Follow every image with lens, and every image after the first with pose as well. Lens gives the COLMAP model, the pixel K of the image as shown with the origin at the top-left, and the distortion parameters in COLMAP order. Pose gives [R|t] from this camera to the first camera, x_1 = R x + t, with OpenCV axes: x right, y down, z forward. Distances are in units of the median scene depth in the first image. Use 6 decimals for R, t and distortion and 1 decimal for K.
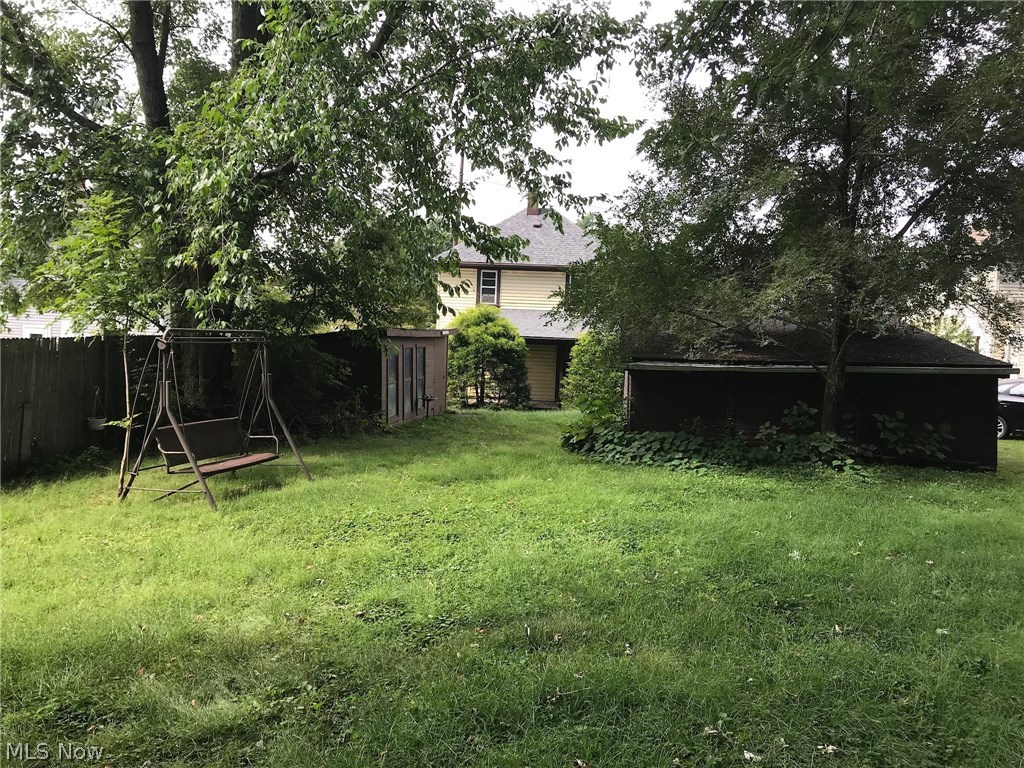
lens RADIAL K [[840.7, 0, 505.9], [0, 840.7, 383.6], [0, 0, 1]] dist [0.006398, 0.008143]
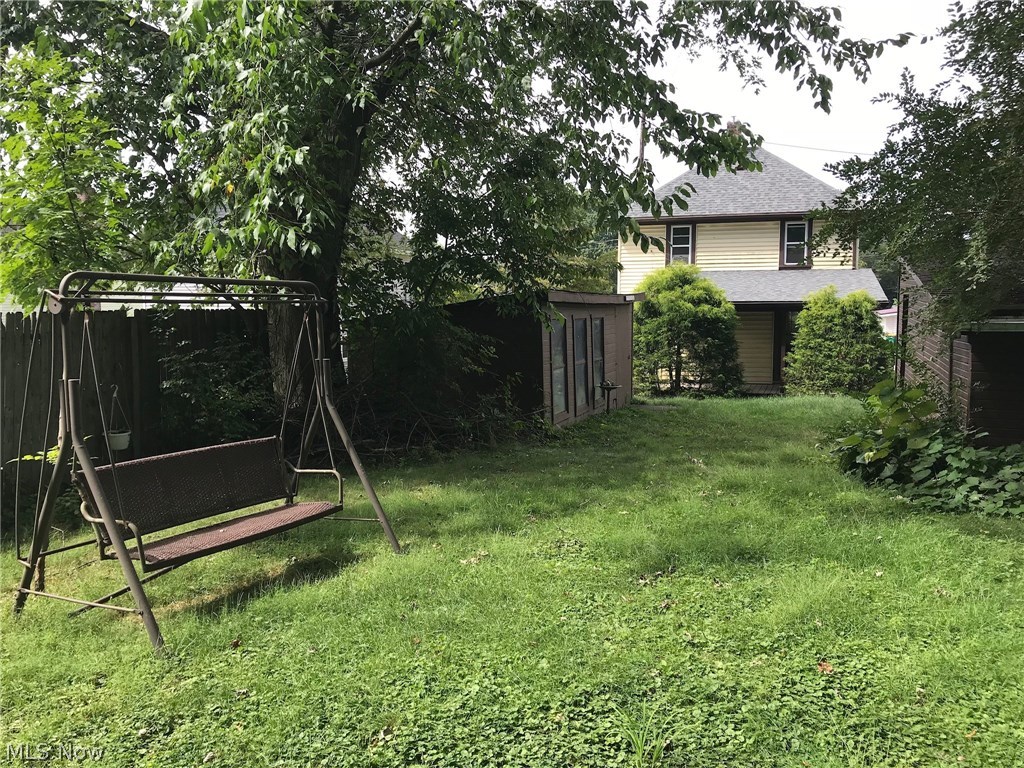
lens RADIAL K [[837.6, 0, 528.0], [0, 837.6, 382.8], [0, 0, 1]] dist [0.206938, -0.000415]
pose [[0.981883, -0.021085, -0.188311, -0.023692], [0.025189, 0.999494, 0.019424, -0.001683], [0.187806, -0.023816, 0.981917, 0.267547]]
